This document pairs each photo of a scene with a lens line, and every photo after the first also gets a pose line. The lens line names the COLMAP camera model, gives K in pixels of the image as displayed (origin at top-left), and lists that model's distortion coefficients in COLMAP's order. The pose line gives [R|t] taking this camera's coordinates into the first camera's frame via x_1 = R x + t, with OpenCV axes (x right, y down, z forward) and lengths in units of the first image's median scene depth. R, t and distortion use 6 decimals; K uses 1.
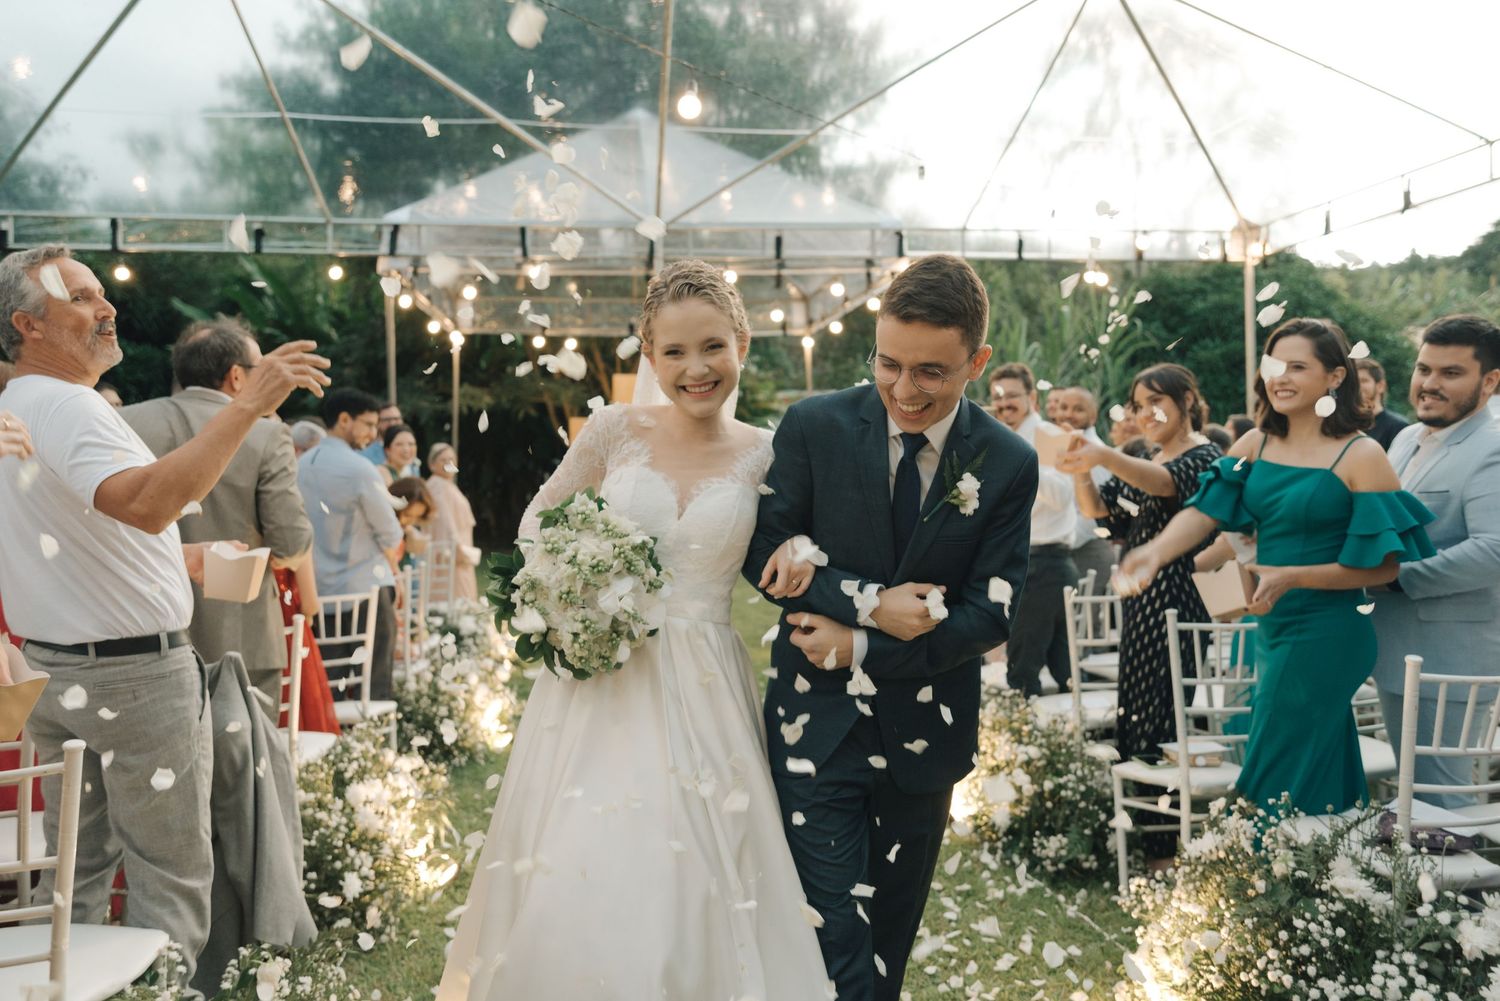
lens RADIAL K [[1103.9, 0, 750.0], [0, 1103.9, 500.5], [0, 0, 1]] dist [0.000611, -0.002501]
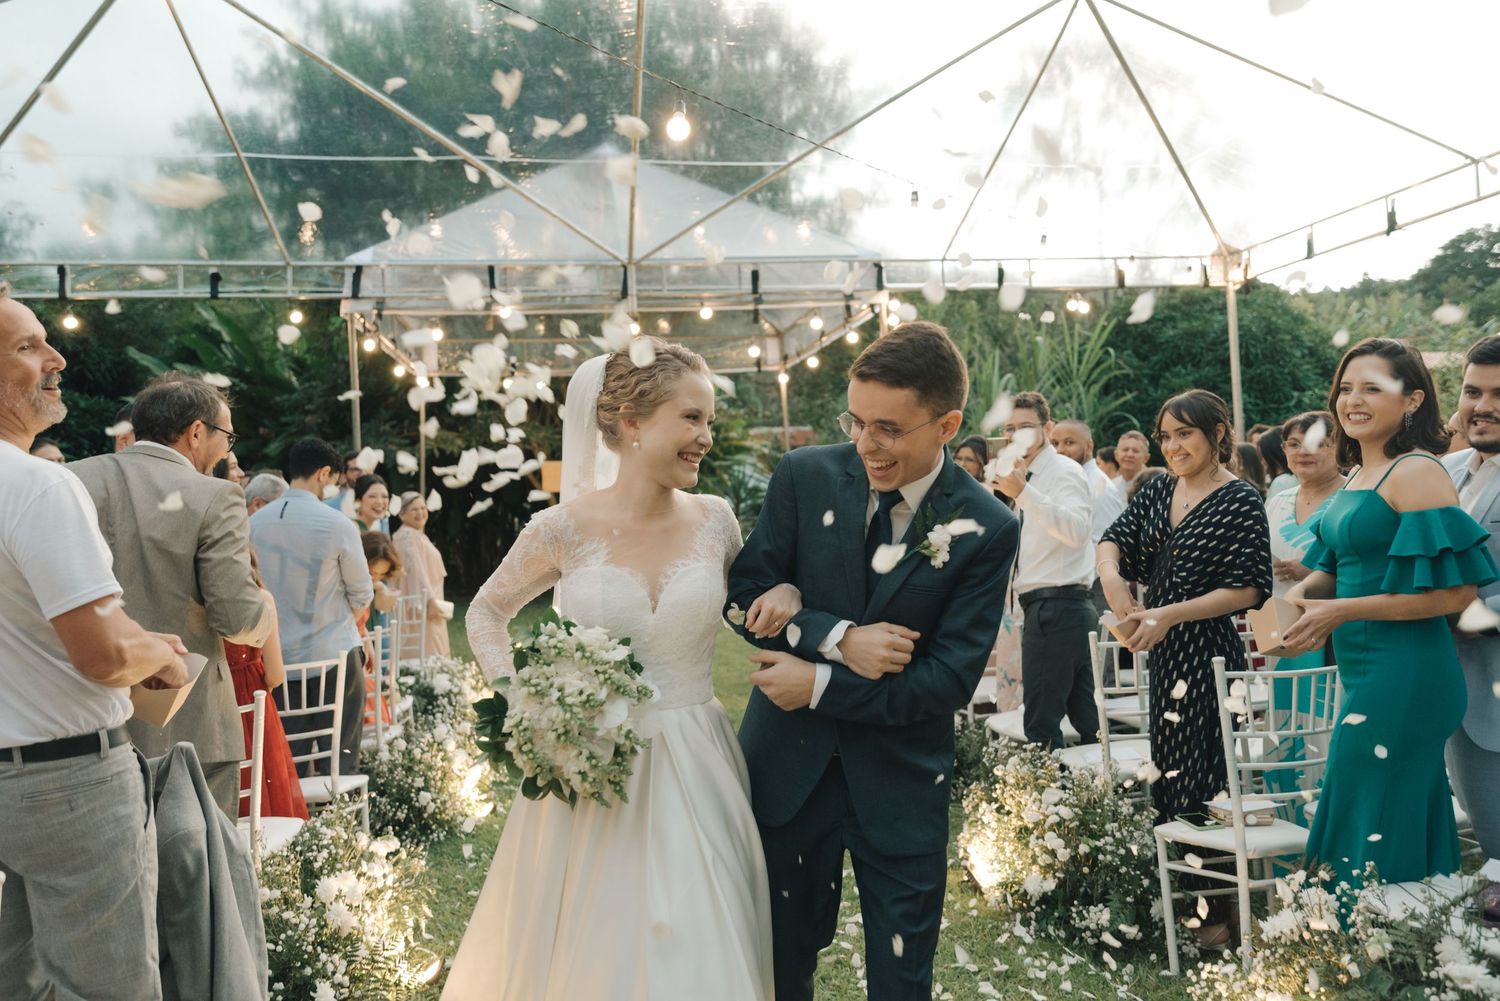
lens RADIAL K [[1106.9, 0, 750.0], [0, 1106.9, 500.5], [0, 0, 1]] dist [-0.003259, -0.002887]
pose [[0.999252, -0.025784, 0.028809, -0.014398], [0.026733, 0.999095, -0.033085, -0.005081], [-0.027930, 0.033831, 0.999037, 0.038077]]
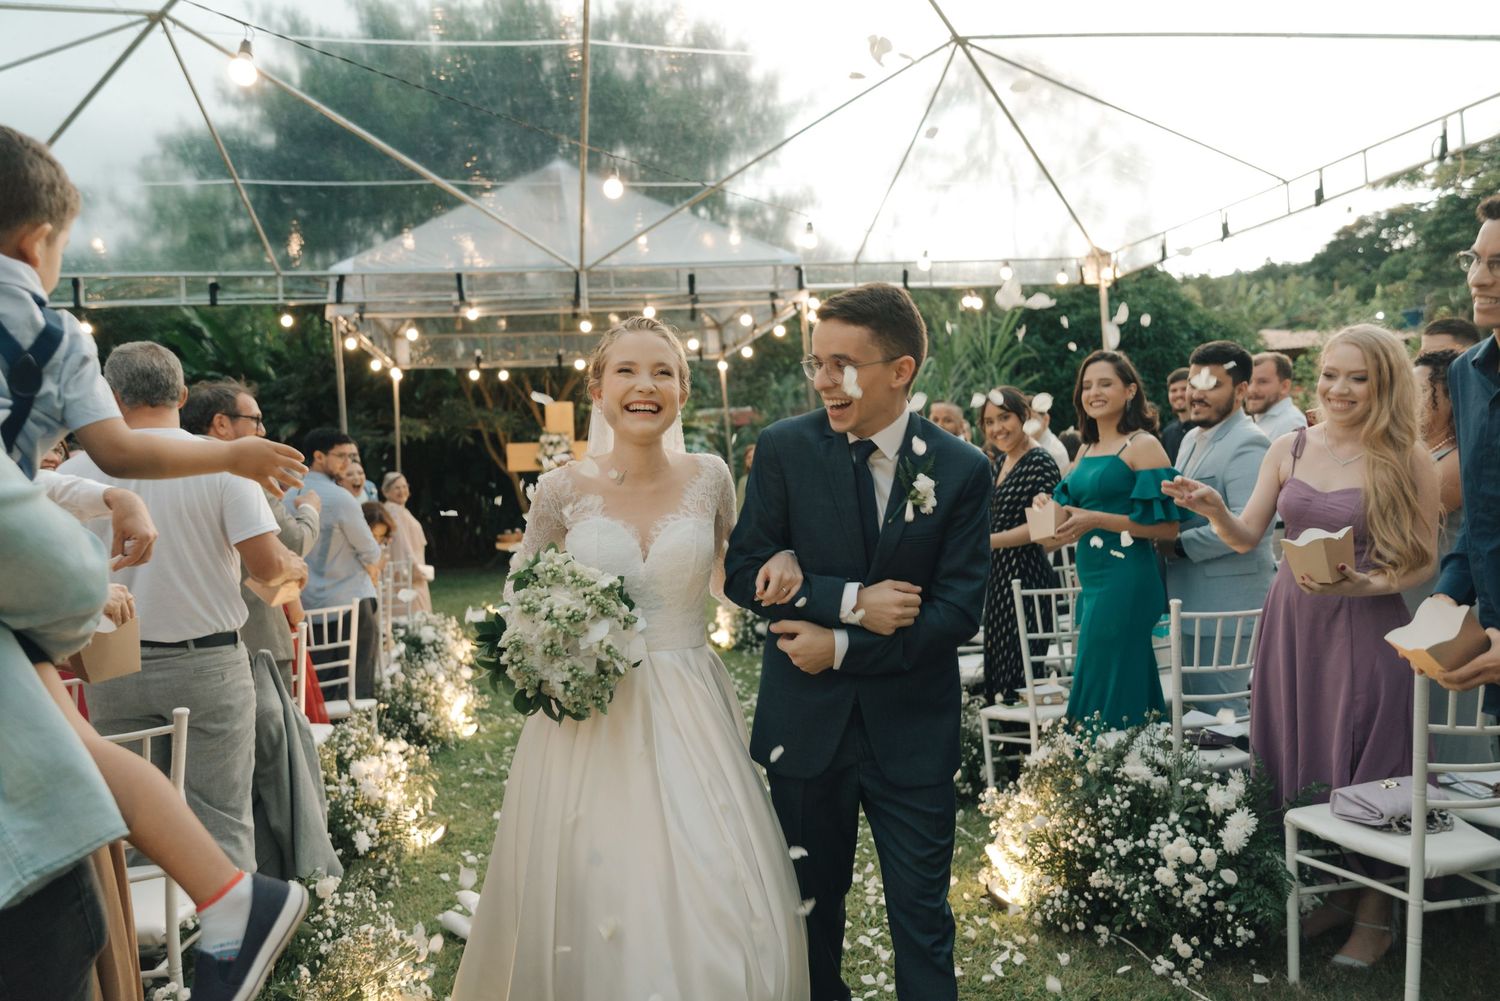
lens RADIAL K [[1055.0, 0, 751.8], [0, 1055.0, 502.3], [0, 0, 1]] dist [-0.006907, -0.002608]
pose [[0.996338, -0.045436, 0.072432, -0.001023], [0.046121, 0.998905, -0.007813, 0.002751], [-0.071998, 0.011125, 0.997343, -0.080910]]
